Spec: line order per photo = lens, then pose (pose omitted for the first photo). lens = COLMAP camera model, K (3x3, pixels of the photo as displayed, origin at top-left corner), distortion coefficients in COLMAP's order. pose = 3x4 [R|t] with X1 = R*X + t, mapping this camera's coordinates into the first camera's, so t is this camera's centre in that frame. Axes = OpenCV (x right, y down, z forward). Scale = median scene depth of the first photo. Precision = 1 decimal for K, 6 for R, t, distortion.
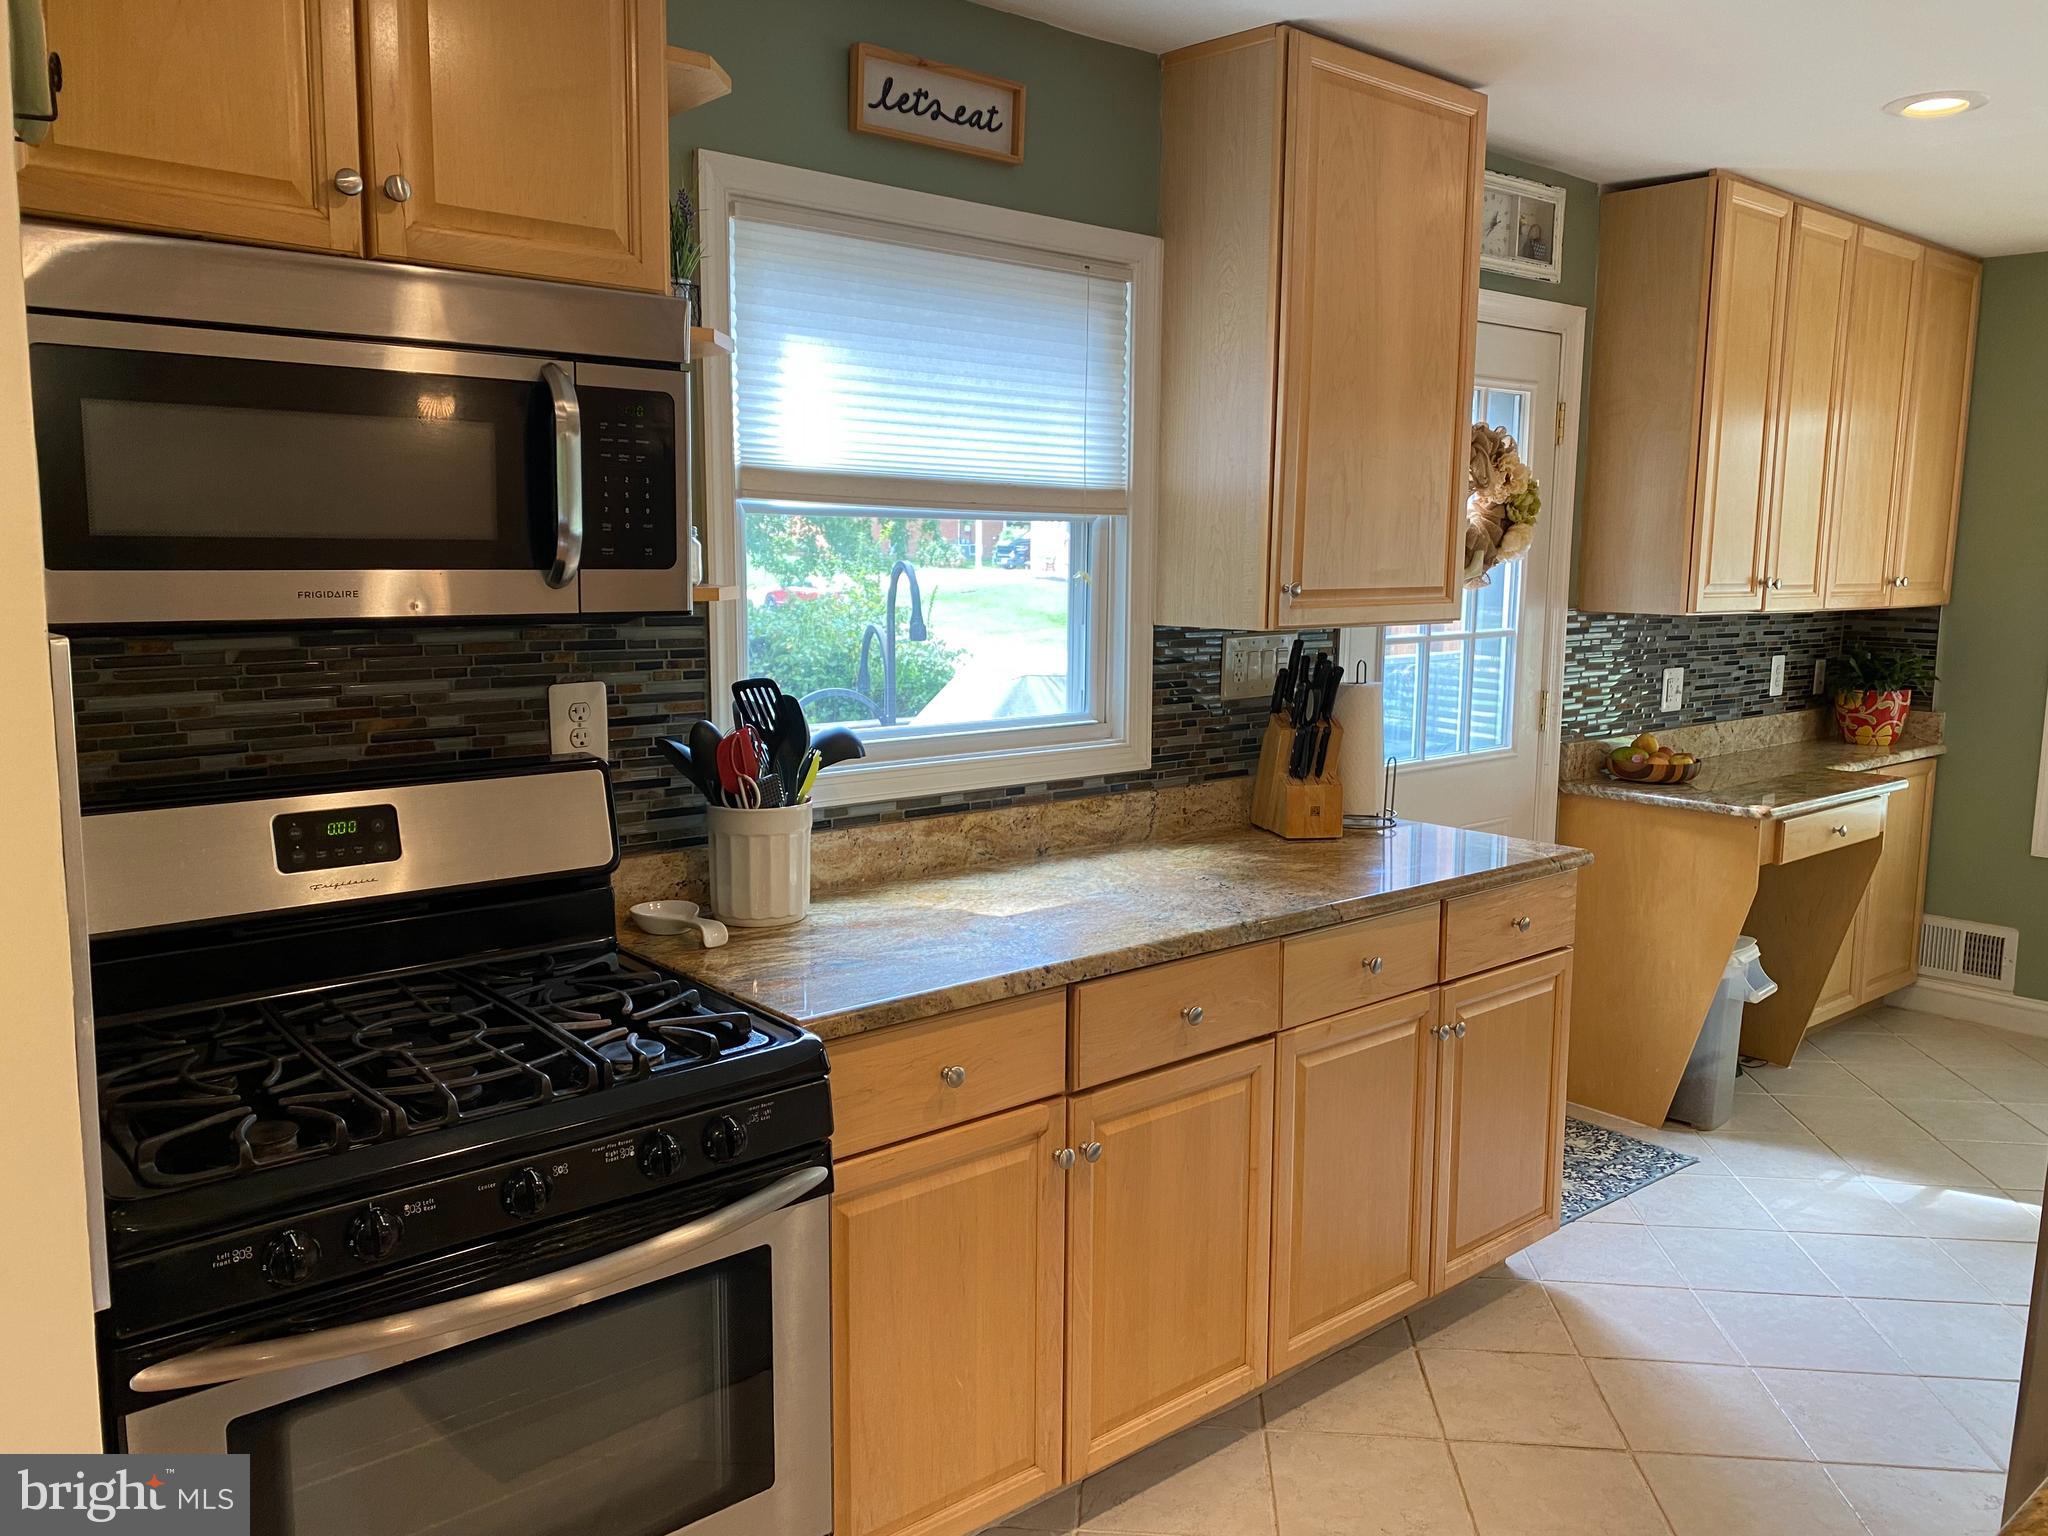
lens RADIAL K [[1566.2, 0, 1023.3], [0, 1566.2, 772.5], [0, 0, 1]] dist [0.043752, -0.051068]
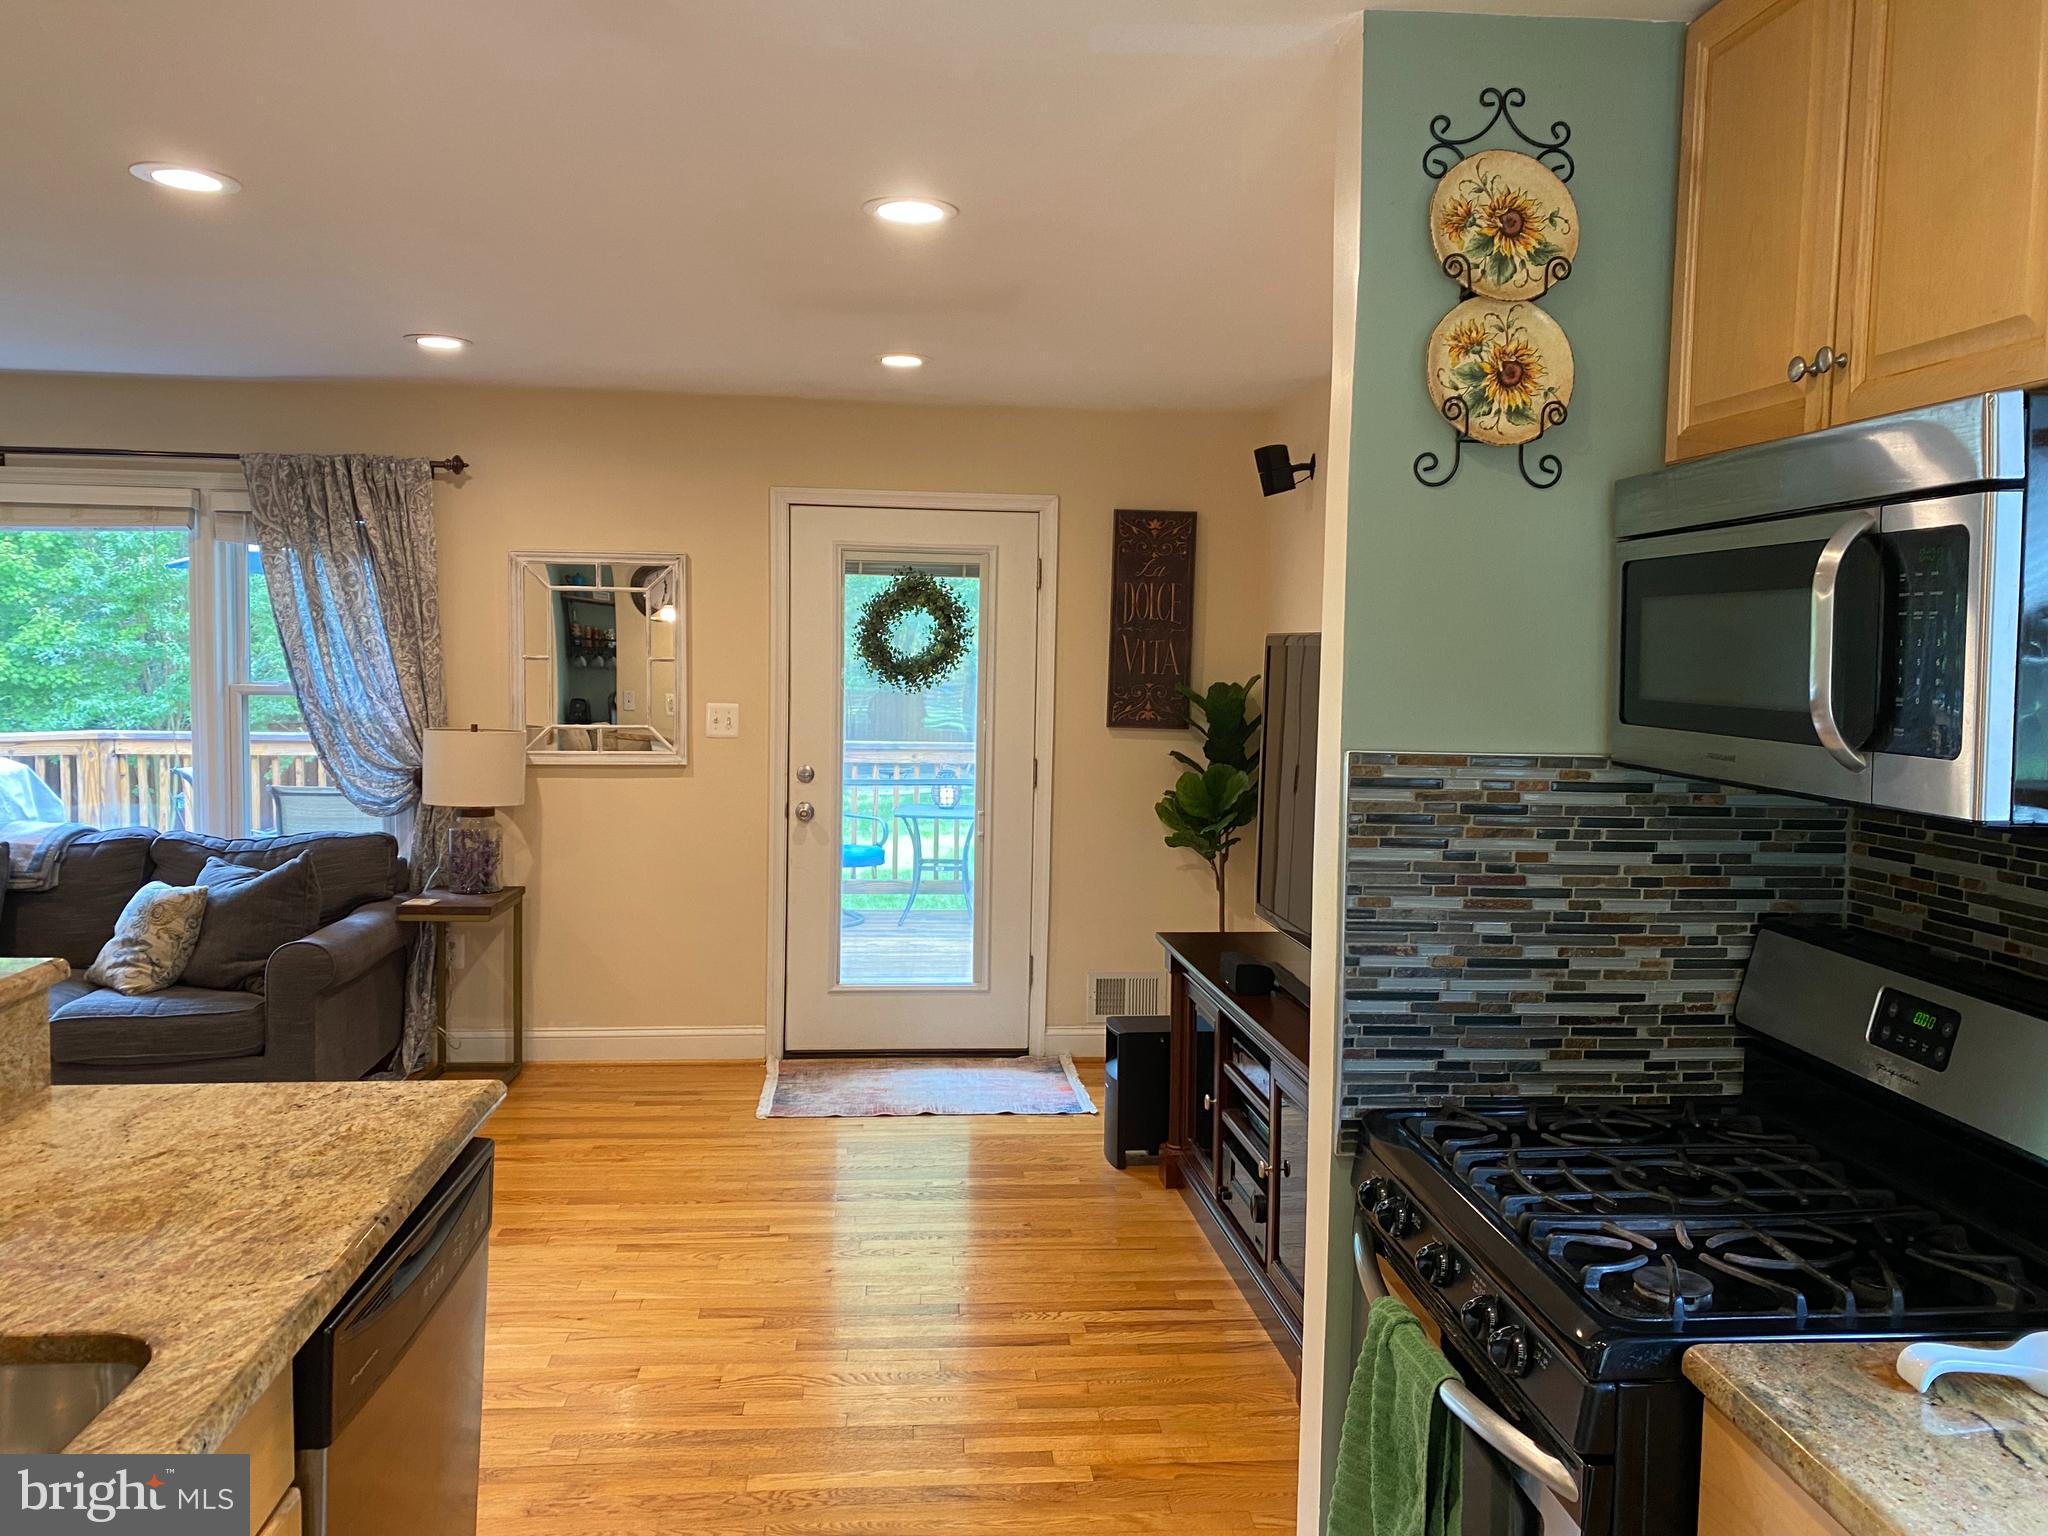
lens RADIAL K [[1566.2, 0, 1030.7], [0, 1566.2, 751.3], [0, 0, 1]] dist [0.043752, -0.051068]
pose [[-0.579447, 0.034550, -0.814277, 0.424286], [-0.141348, 0.979700, 0.142154, -0.120818], [0.802659, 0.197467, -0.562801, 0.726780]]
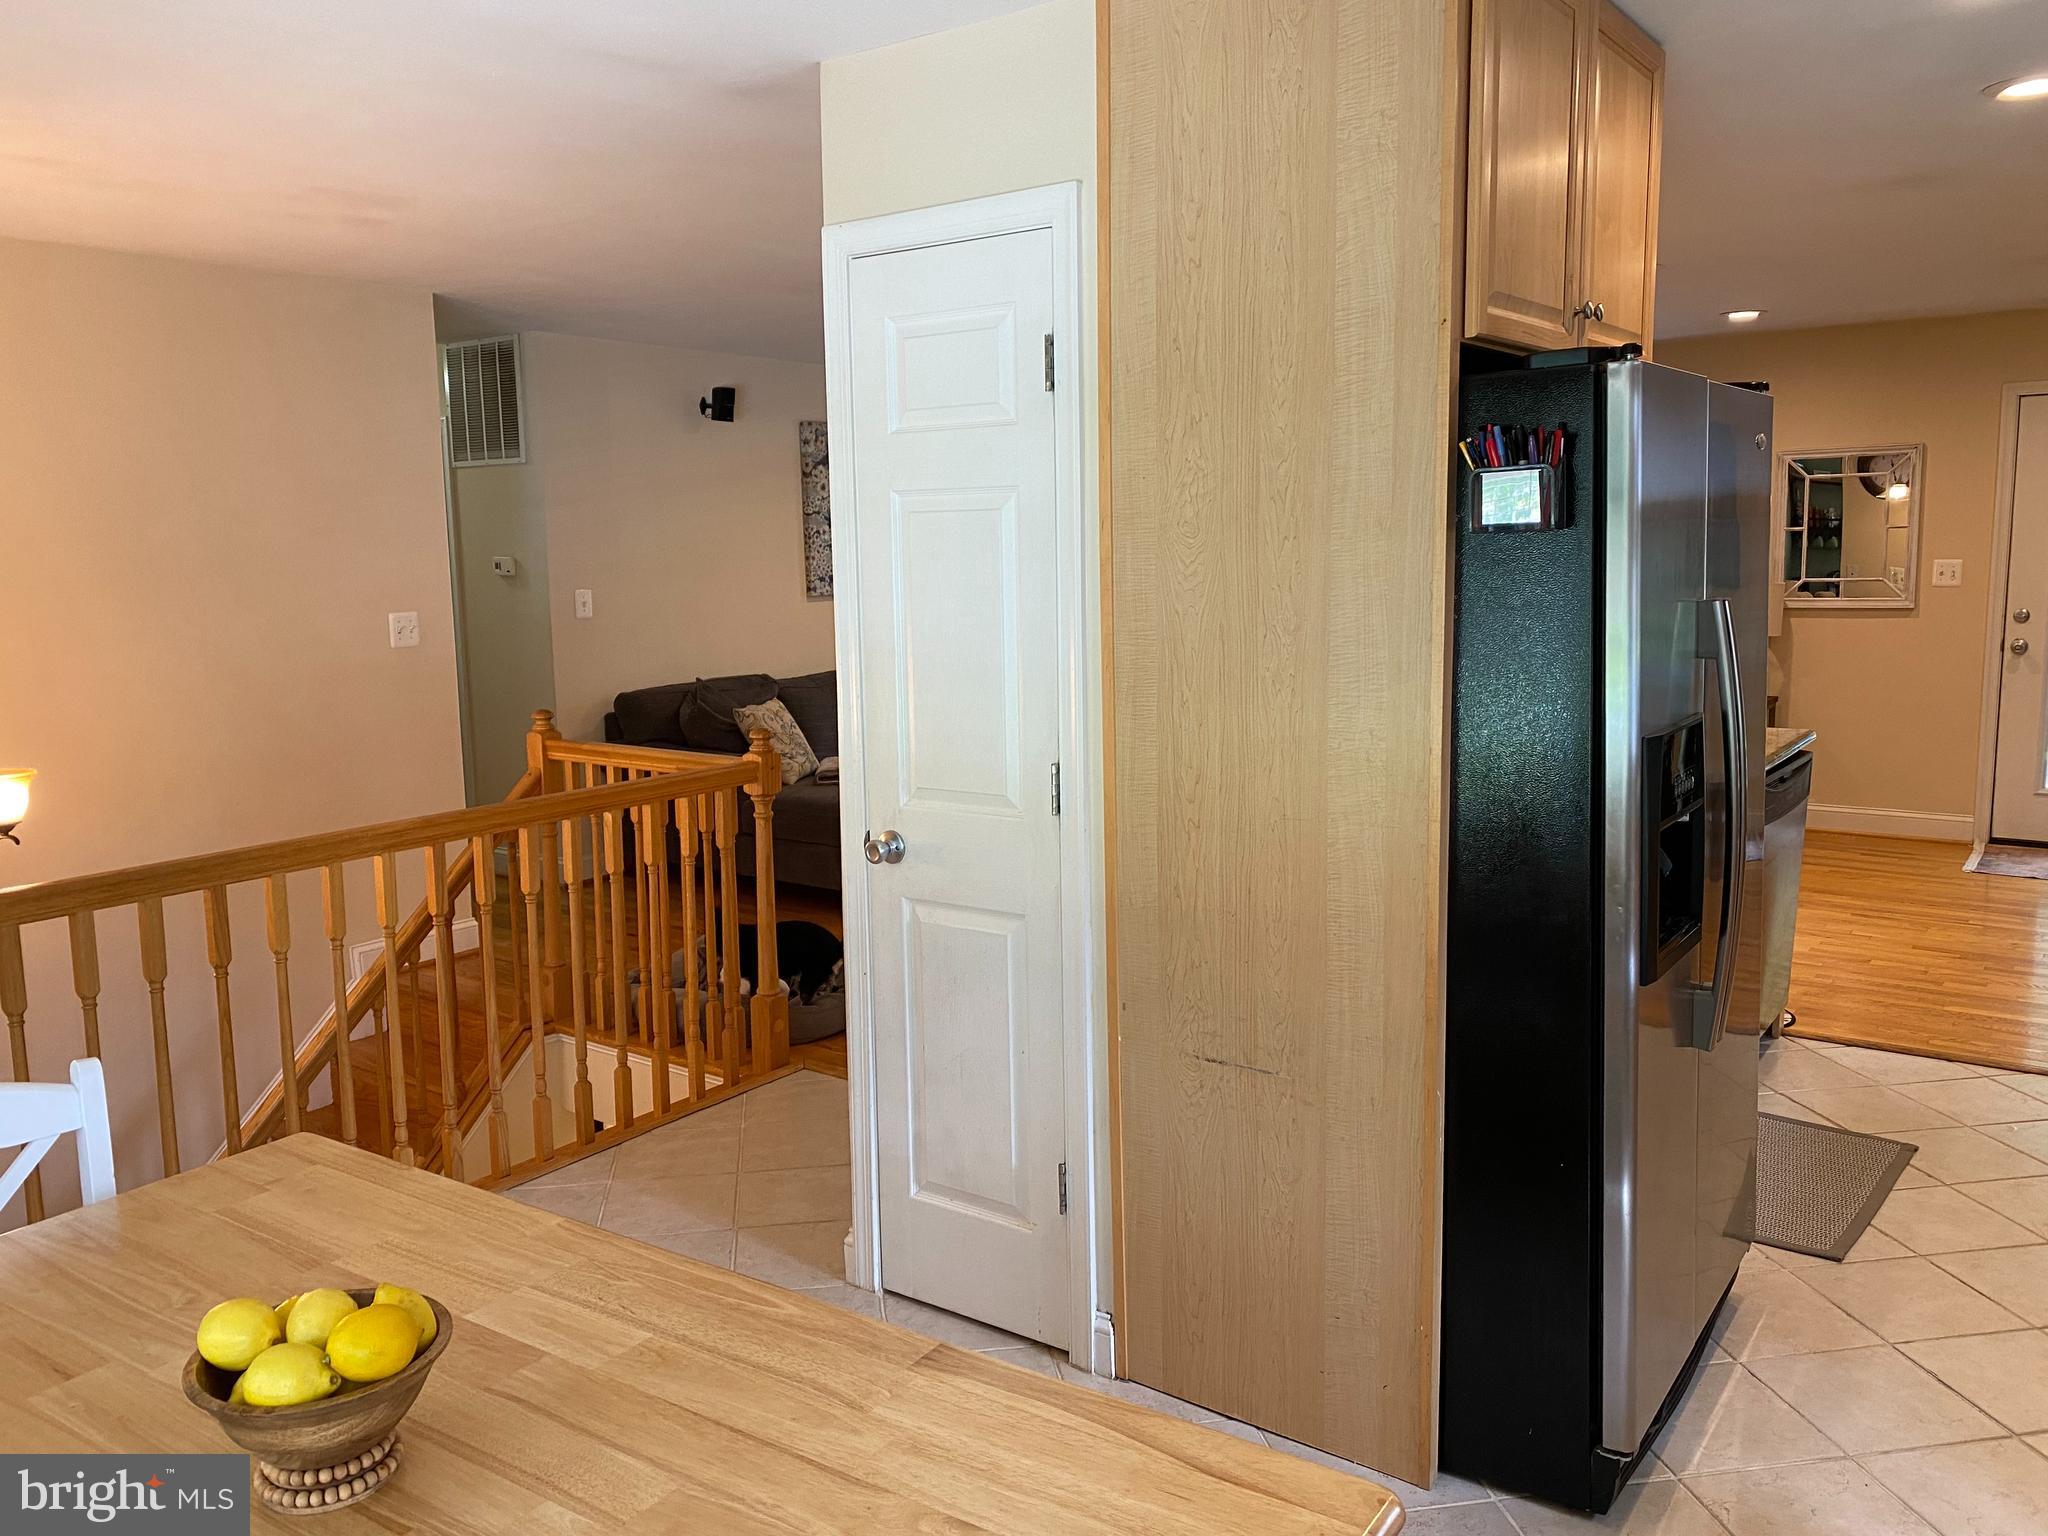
lens RADIAL K [[1566.2, 0, 1026.0], [0, 1566.2, 754.3], [0, 0, 1]] dist [0.043752, -0.051068]
pose [[-0.972399, 0.040216, -0.229833, 1.056587], [-0.023396, 0.963264, 0.267533, -0.185315], [0.232149, 0.265526, -0.935736, 1.386857]]
